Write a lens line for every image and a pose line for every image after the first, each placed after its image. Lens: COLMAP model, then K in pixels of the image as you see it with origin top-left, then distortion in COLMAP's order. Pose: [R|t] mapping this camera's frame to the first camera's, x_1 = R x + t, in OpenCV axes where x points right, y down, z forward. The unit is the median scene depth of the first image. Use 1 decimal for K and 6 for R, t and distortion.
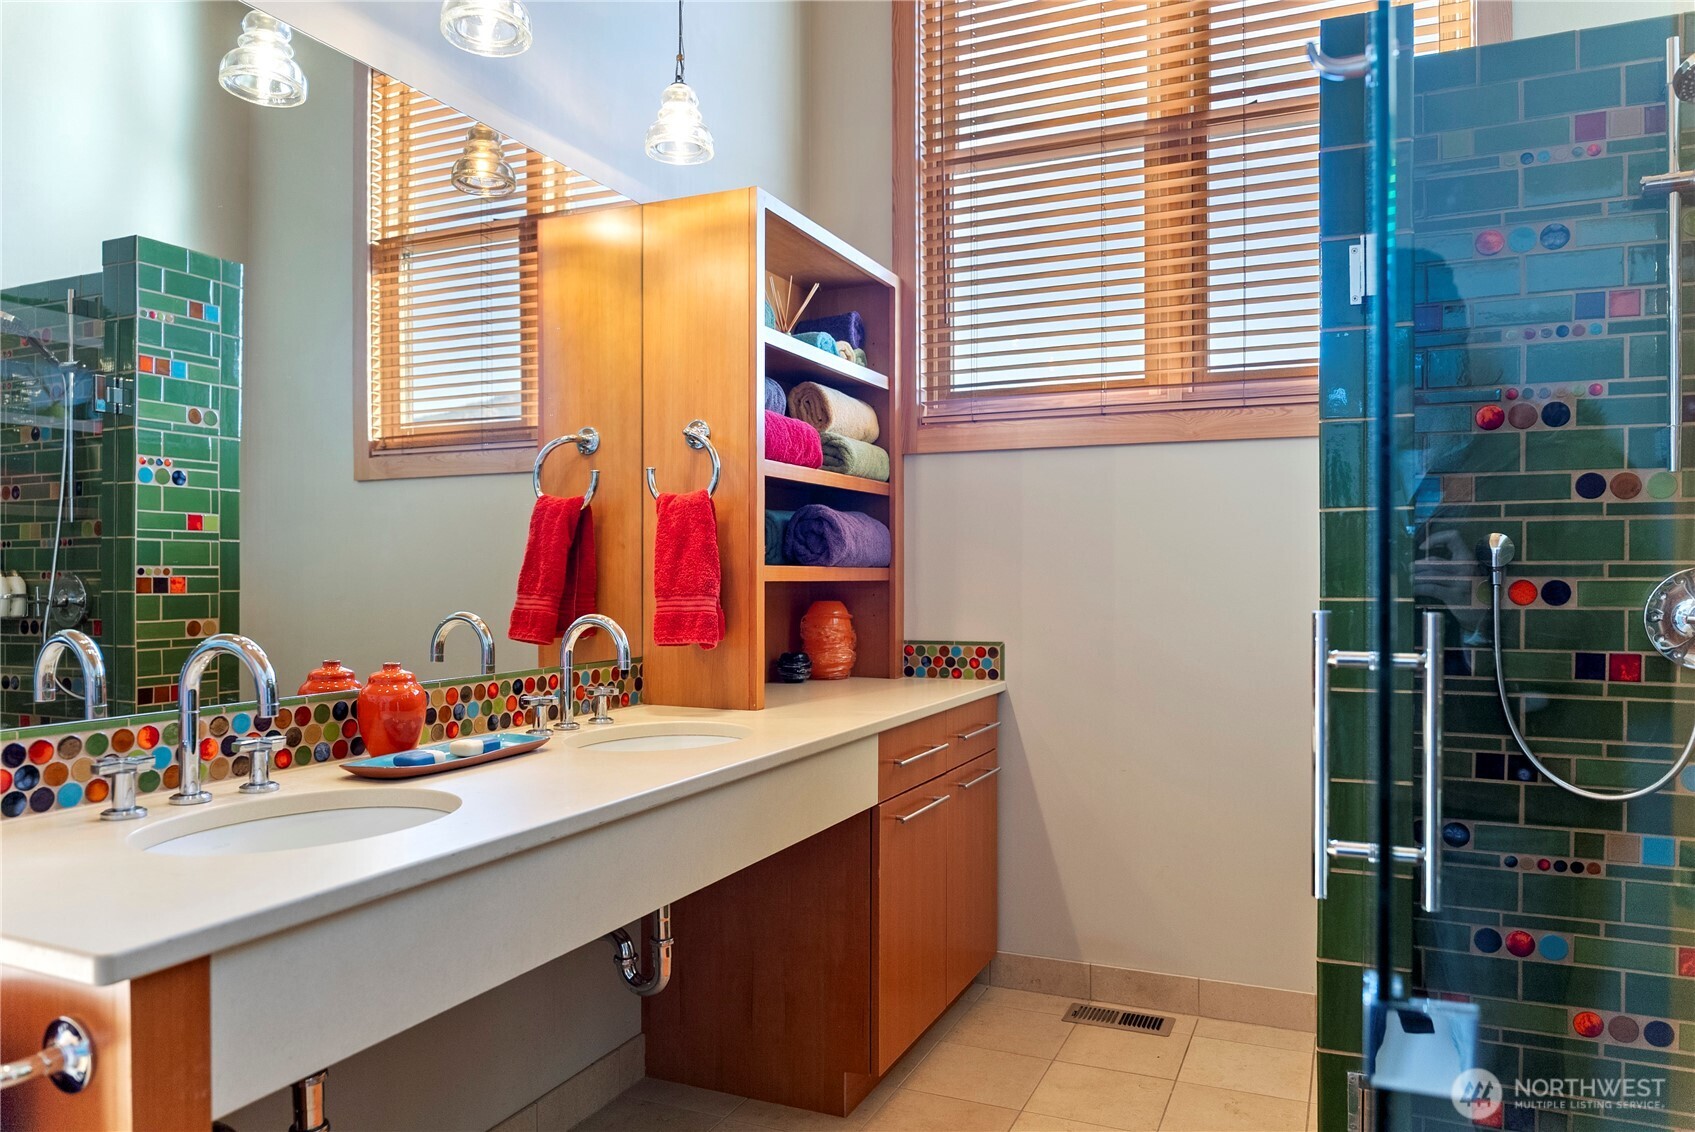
lens RADIAL K [[1149.8, 0, 845.9], [0, 1149.8, 575.3], [0, 0, 1]] dist [-0.007296, -0.005512]
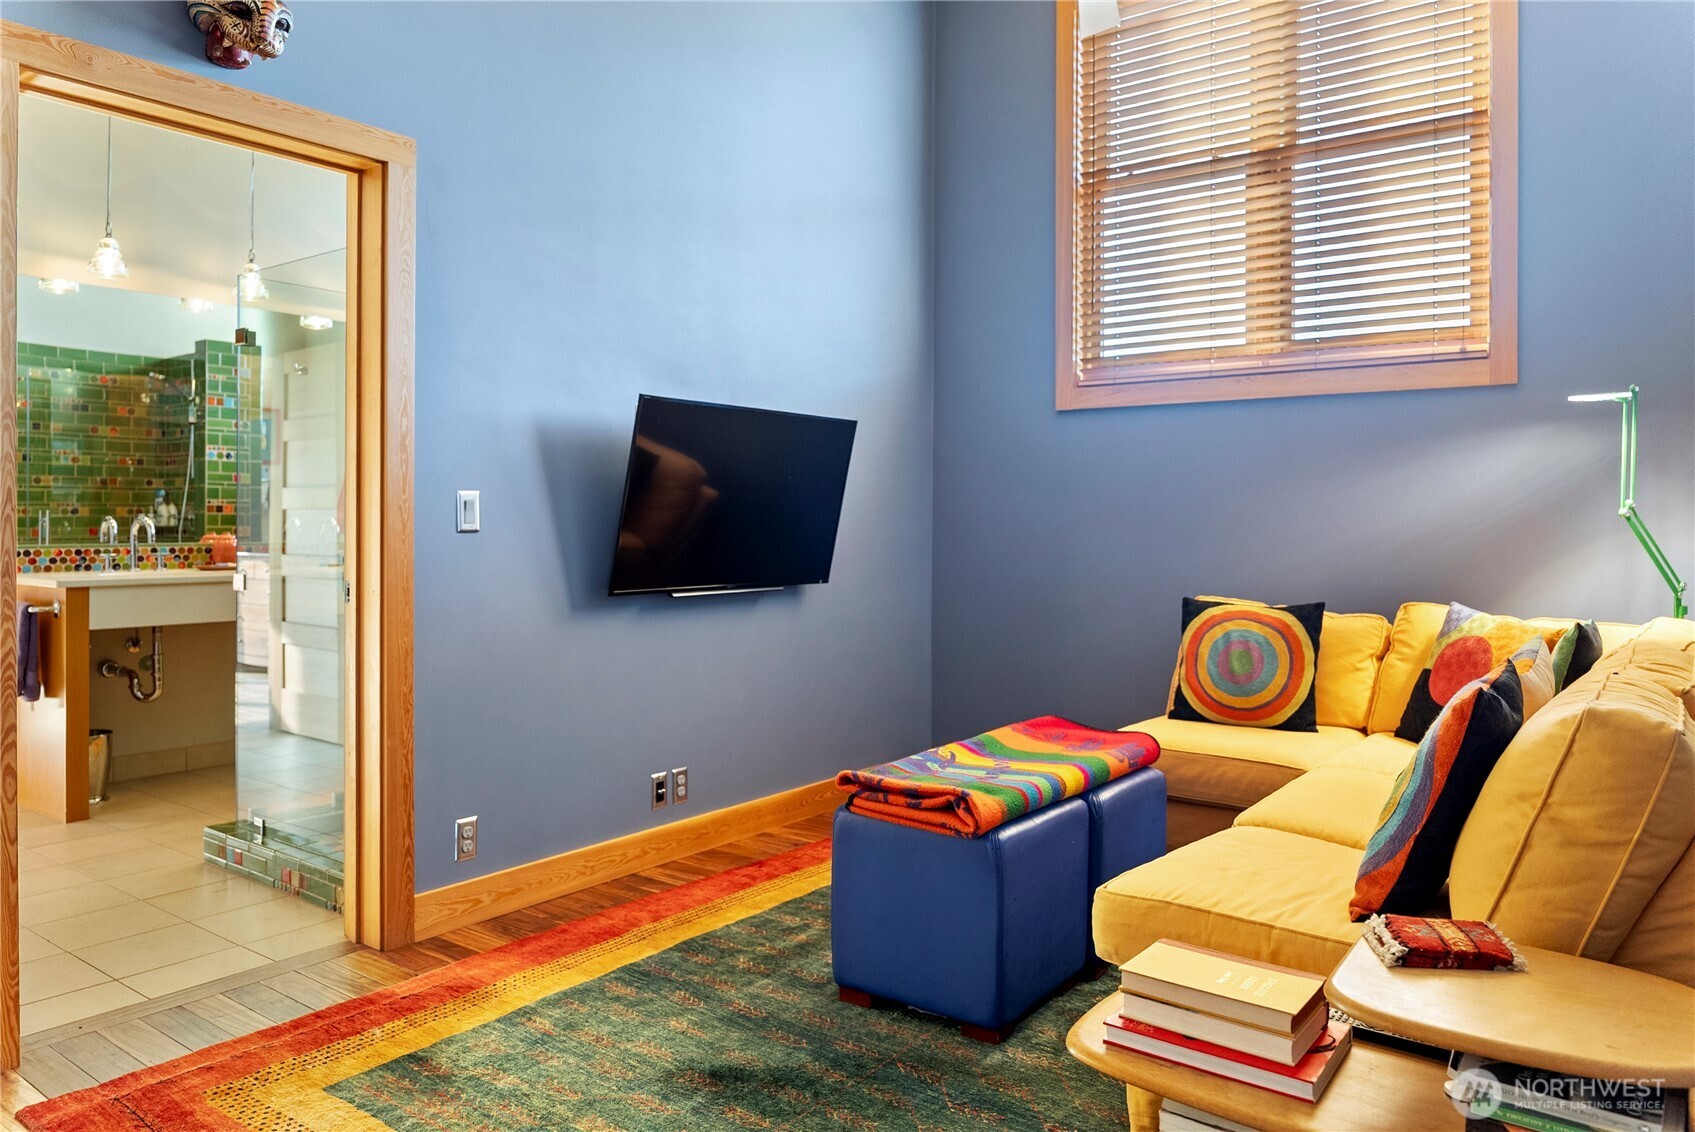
lens RADIAL K [[1169.0, 0, 841.1], [0, 1169.0, 525.6], [0, 0, 1]] dist [-0.009378, -0.004203]
pose [[0.973997, 0.005535, -0.226493, 0.957522], [-0.005269, 0.999985, 0.001780, 0.029118], [0.226500, -0.000540, 0.974011, -0.775618]]
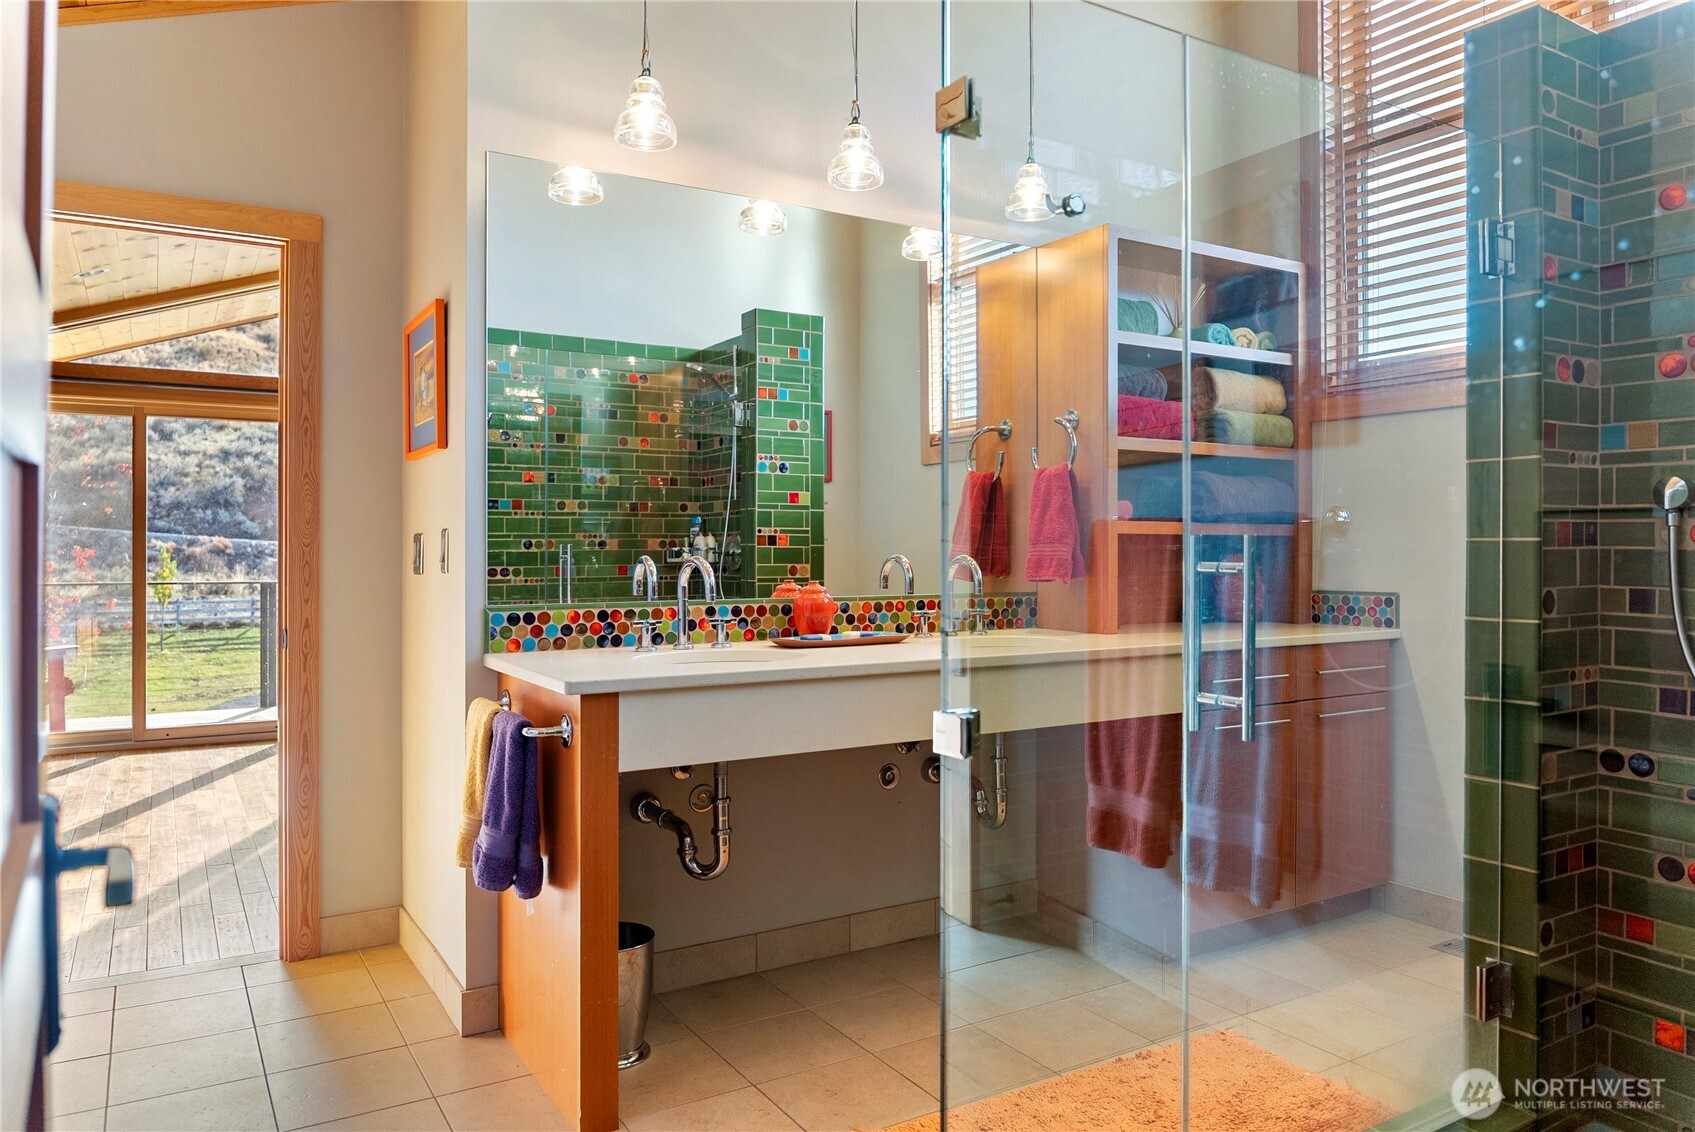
lens RADIAL K [[1147.7, 0, 850.5], [0, 1147.7, 546.4], [0, 0, 1]] dist [-0.004481, -0.004435]
pose [[0.824270, 0.000815, -0.566196, 0.332333], [-0.001925, 0.999997, -0.001363, 0.018147], [0.566194, 0.002214, 0.824269, -0.172002]]
